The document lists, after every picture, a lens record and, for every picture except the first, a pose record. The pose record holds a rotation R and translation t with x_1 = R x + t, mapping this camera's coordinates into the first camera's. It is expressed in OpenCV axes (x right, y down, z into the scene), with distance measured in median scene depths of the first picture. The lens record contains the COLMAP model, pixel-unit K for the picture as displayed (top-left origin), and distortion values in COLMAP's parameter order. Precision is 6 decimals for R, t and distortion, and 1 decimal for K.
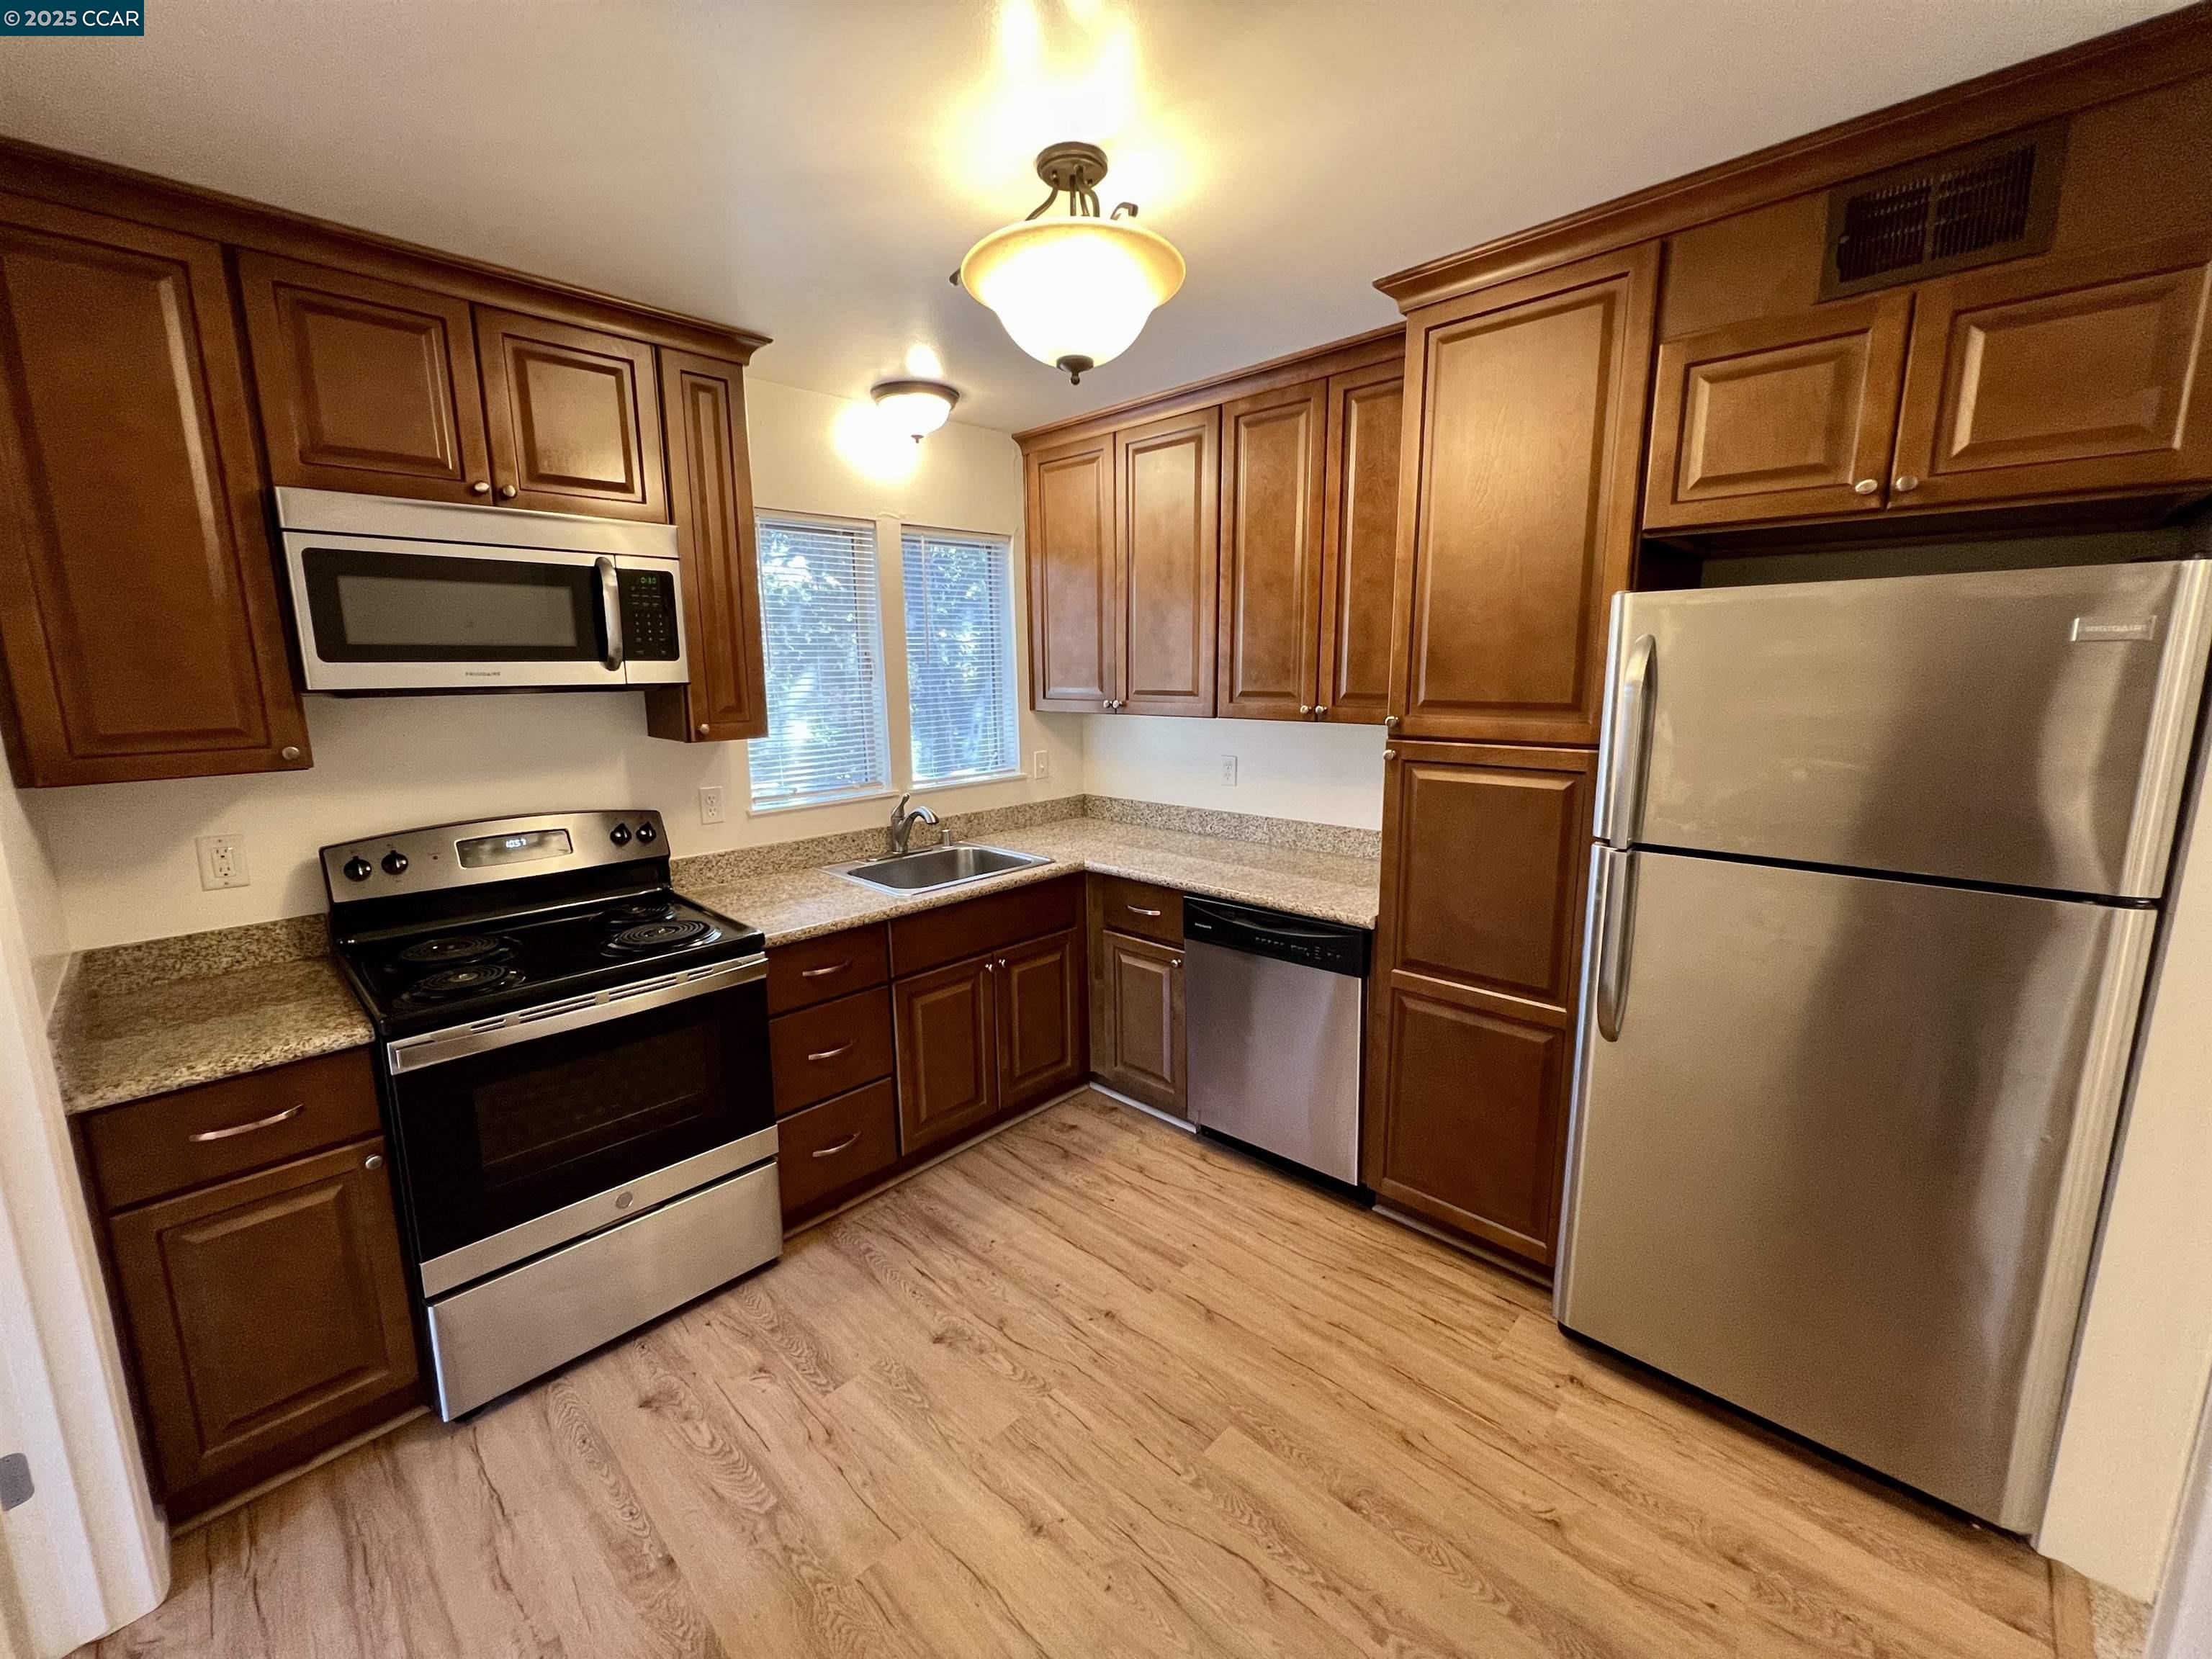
lens RADIAL K [[888.6, 0, 1101.9], [0, 888.6, 822.7], [0, 0, 1]] dist [-0.003294, 0.001412]
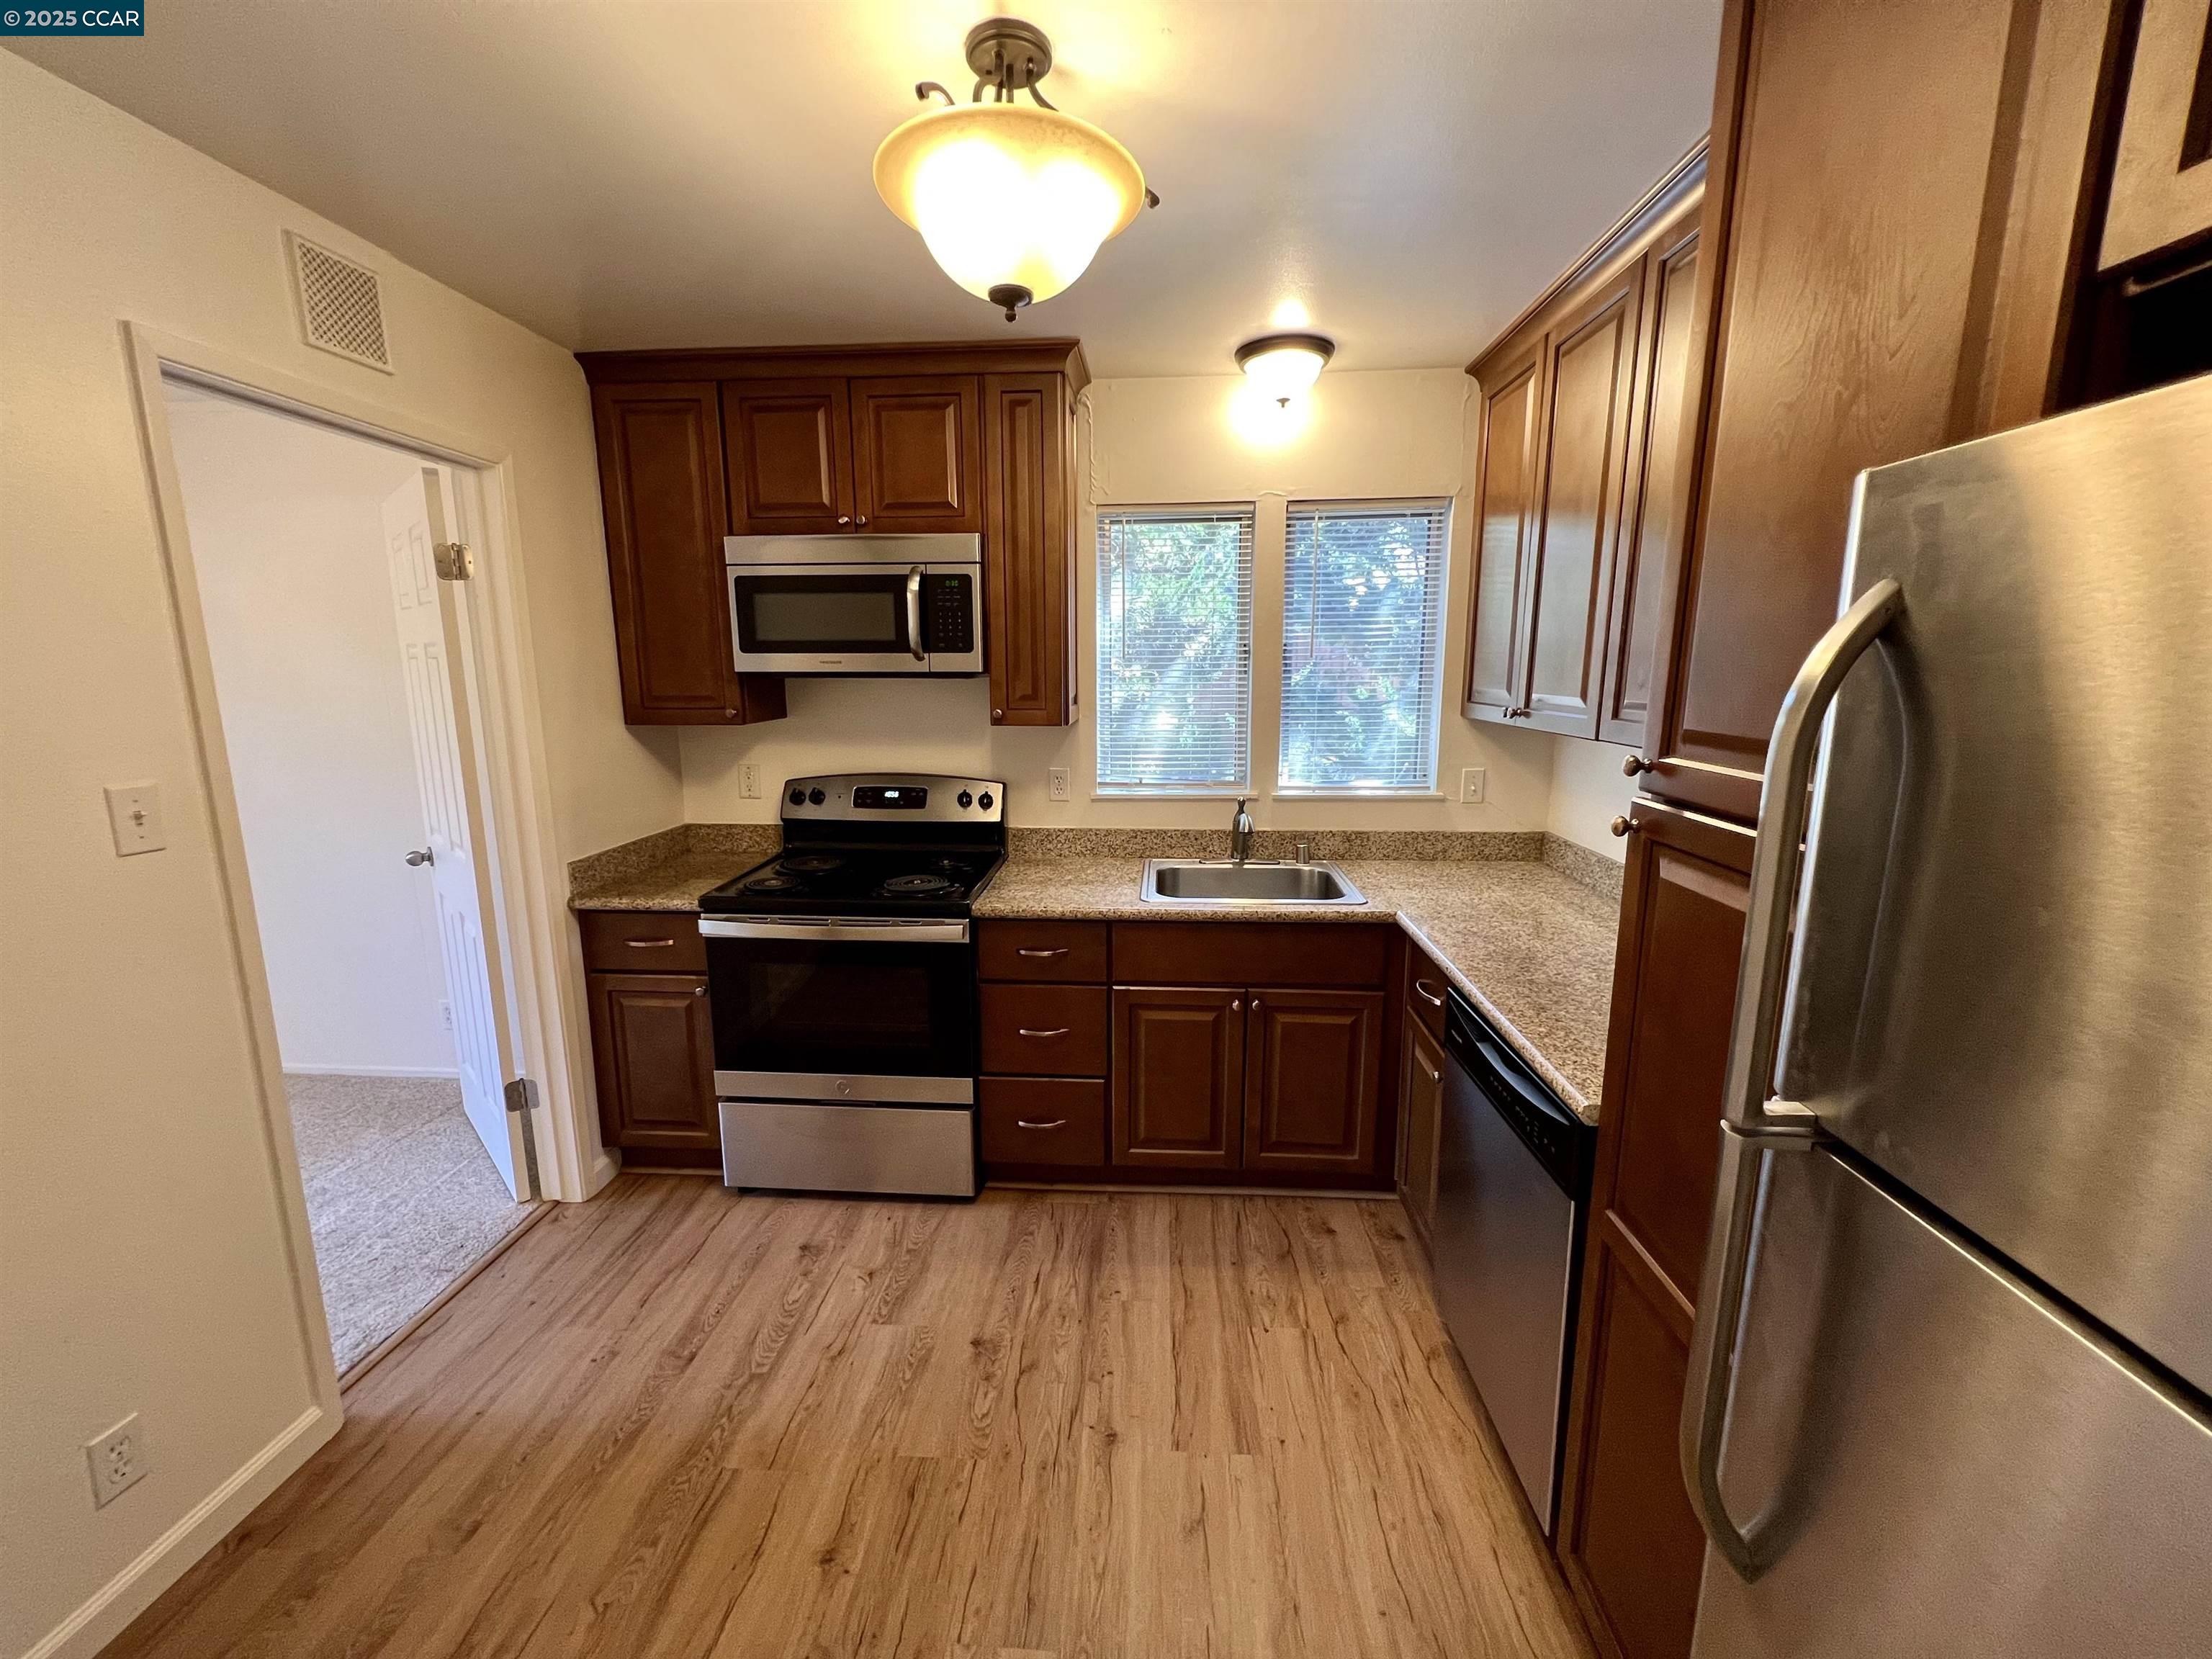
lens RADIAL K [[888.6, 0, 1101.9], [0, 888.6, 822.7], [0, 0, 1]] dist [-0.003294, 0.001412]
pose [[0.645049, 0.144779, -0.750301, 0.509035], [-0.138287, 0.987792, 0.071718, -0.070703], [0.751525, 0.057495, 0.657195, 0.384543]]
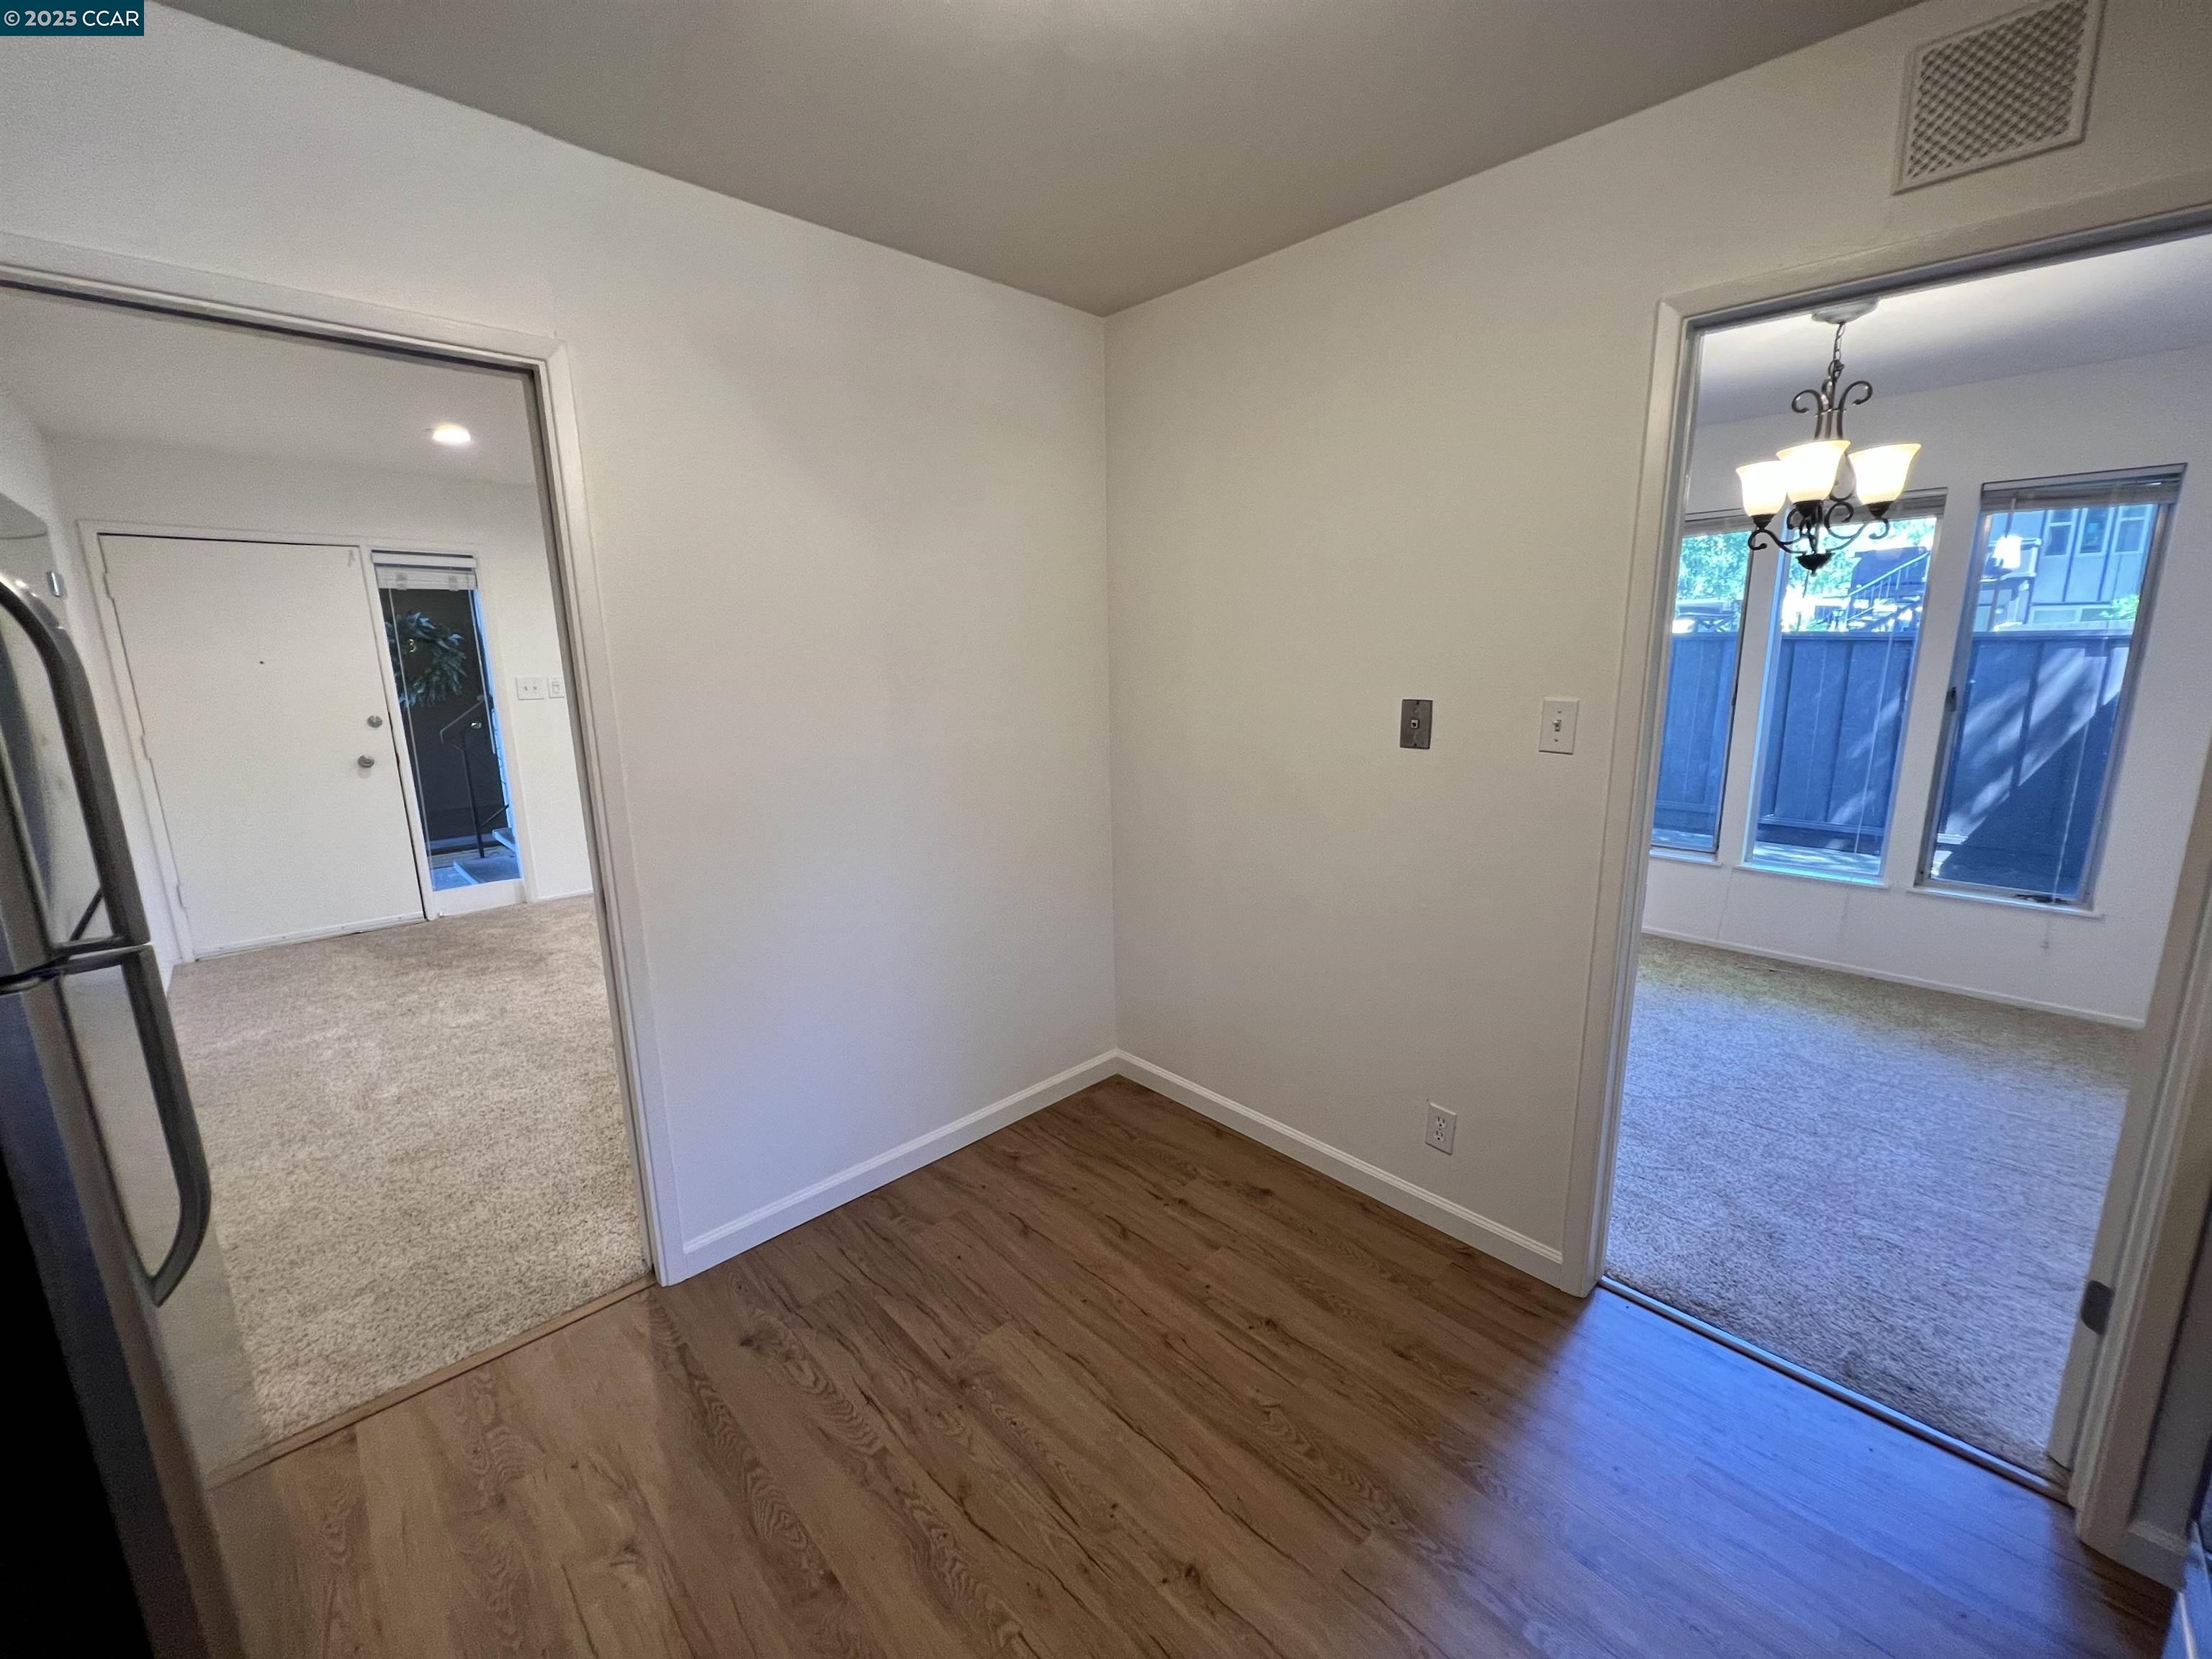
lens RADIAL K [[890.3, 0, 1106.0], [0, 890.3, 829.5], [0, 0, 1]] dist [-0.007296, -0.000004]
pose [[-0.998804, 0.018057, 0.045447, -0.028801], [0.033655, 0.928066, 0.370893, -0.162235], [-0.035481, 0.371979, -0.927563, 1.091680]]
